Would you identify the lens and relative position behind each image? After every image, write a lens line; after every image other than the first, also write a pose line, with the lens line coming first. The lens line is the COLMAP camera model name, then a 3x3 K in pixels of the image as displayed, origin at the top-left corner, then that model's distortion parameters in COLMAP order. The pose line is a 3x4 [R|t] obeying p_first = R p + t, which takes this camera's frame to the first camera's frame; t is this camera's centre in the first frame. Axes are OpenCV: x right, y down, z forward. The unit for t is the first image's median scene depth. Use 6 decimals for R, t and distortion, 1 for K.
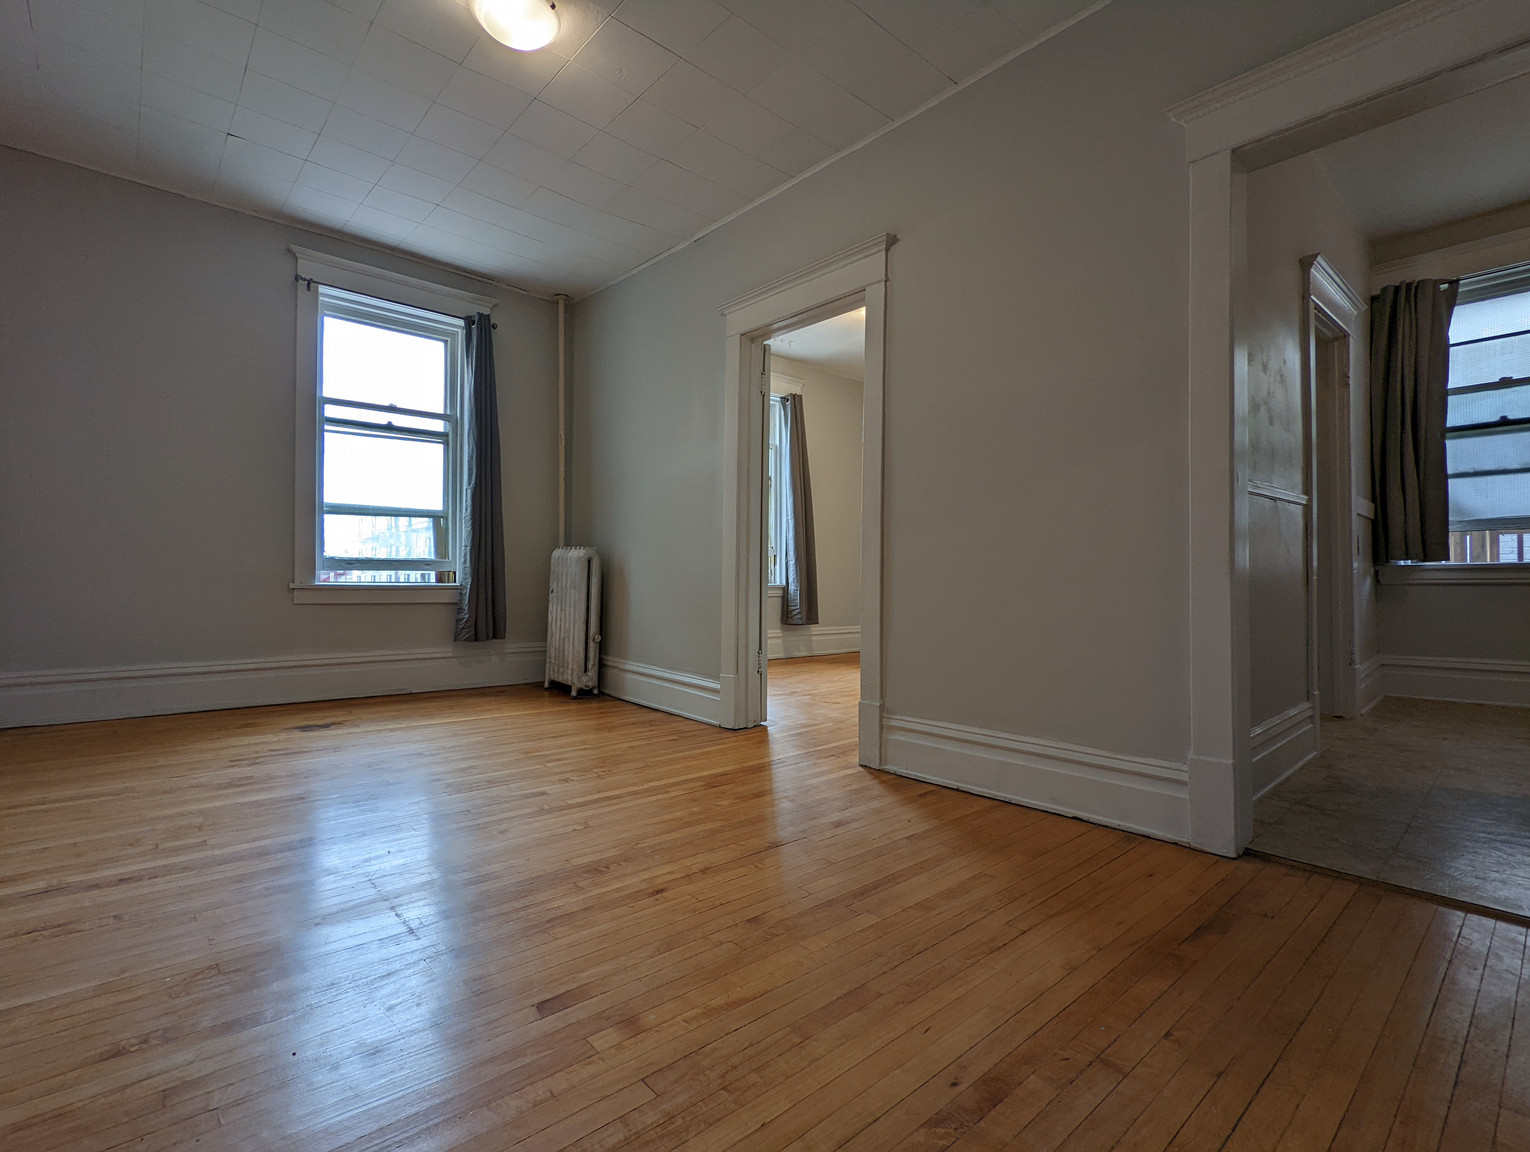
lens RADIAL K [[723.1, 0, 762.2], [0, 723.1, 575.9], [0, 0, 1]] dist [-0.004681, -0.000781]
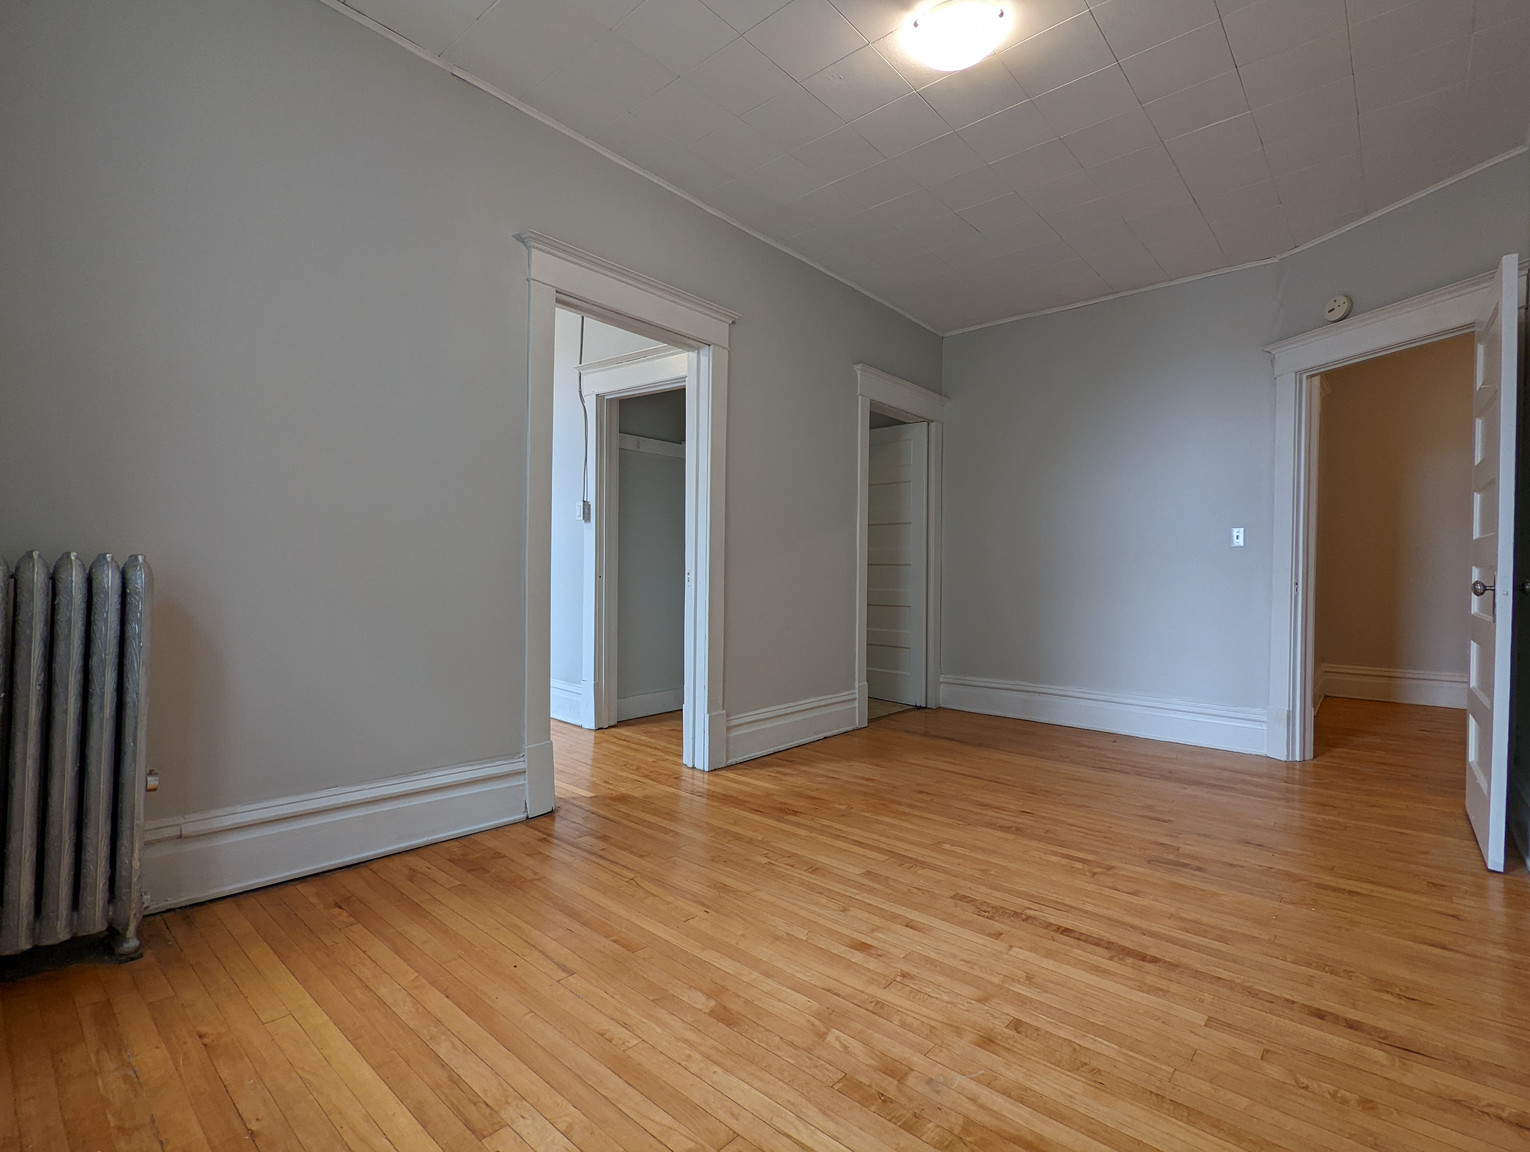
lens RADIAL K [[723.1, 0, 762.2], [0, 723.1, 571.7], [0, 0, 1]] dist [-0.004681, -0.000781]
pose [[-0.120045, -0.010160, 0.992716, -0.993300], [-0.019727, 0.999775, 0.007847, -0.059725], [-0.992572, -0.018642, -0.120218, 1.066109]]
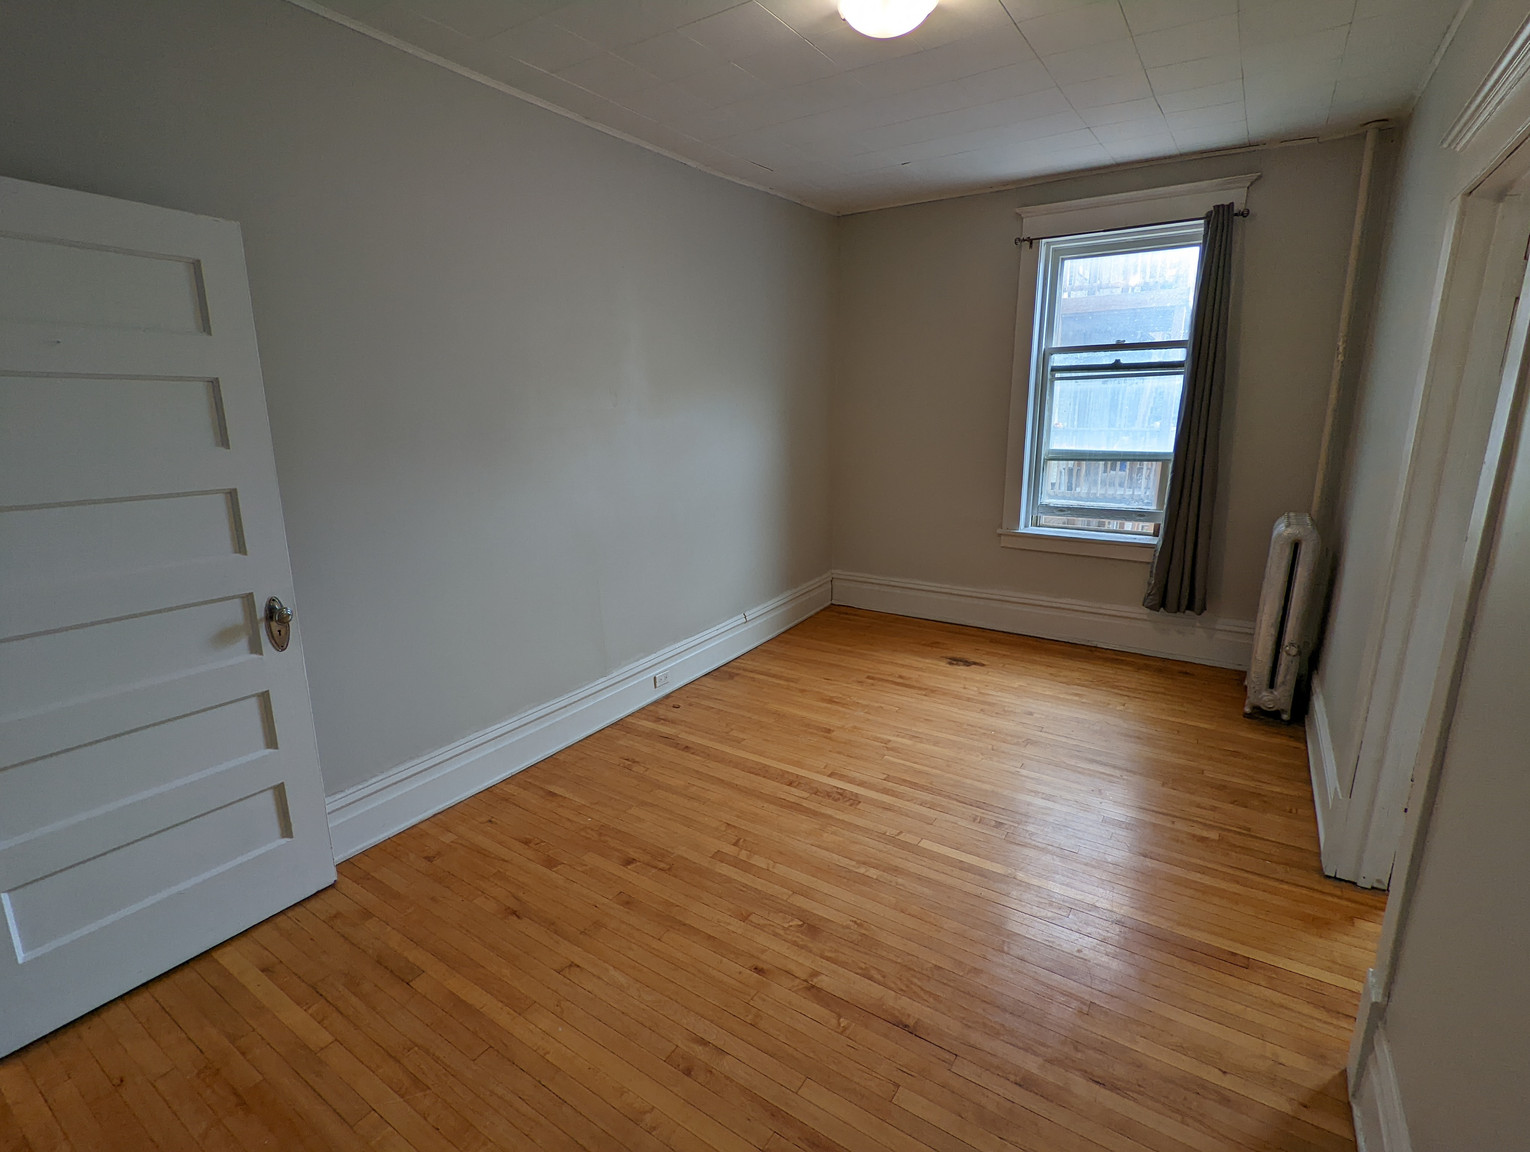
lens RADIAL K [[723.1, 0, 757.4], [0, 723.1, 571.9], [0, 0, 1]] dist [-0.004681, -0.000781]
pose [[0.249557, 0.205806, -0.946238, 0.463893], [0.016391, 0.976117, 0.216627, -0.235878], [0.968221, -0.069570, 0.240223, 0.462940]]
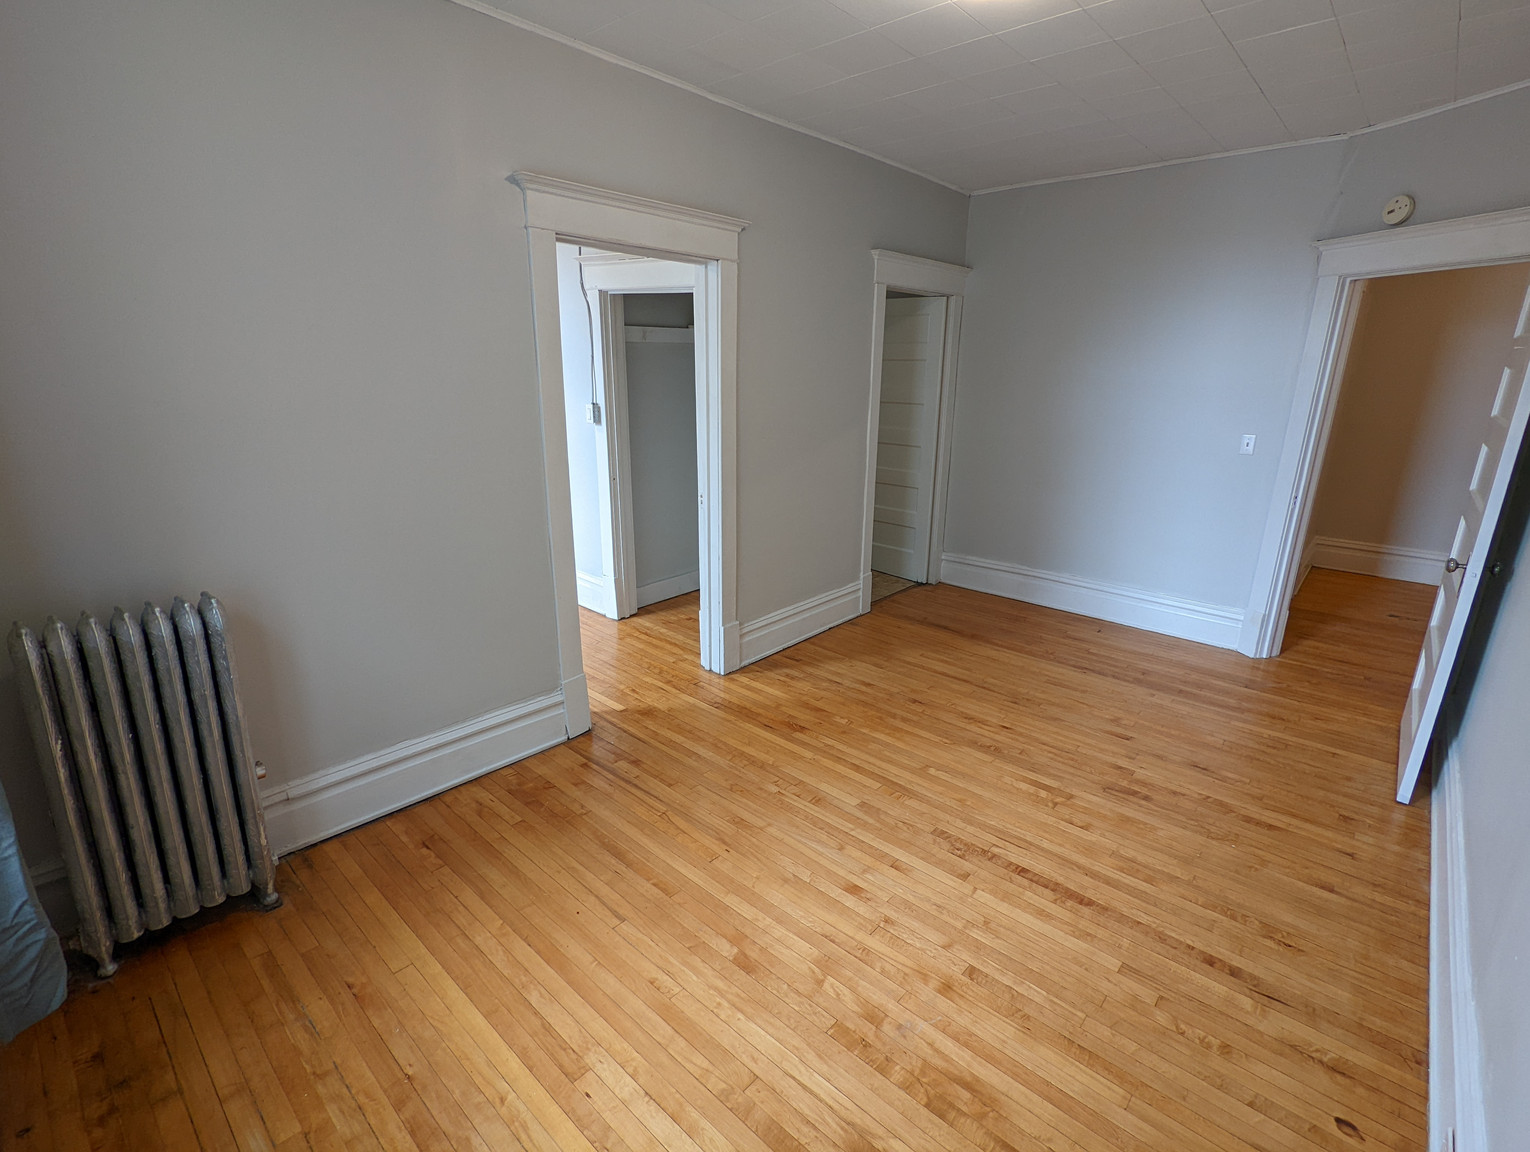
lens RADIAL K [[723.1, 0, 761.7], [0, 723.1, 570.5], [0, 0, 1]] dist [-0.004681, -0.000781]
pose [[-0.107990, -0.284864, 0.952466, -1.014451], [-0.017276, 0.958461, 0.284699, -0.269602], [-0.994002, 0.014290, -0.108425, 1.076423]]
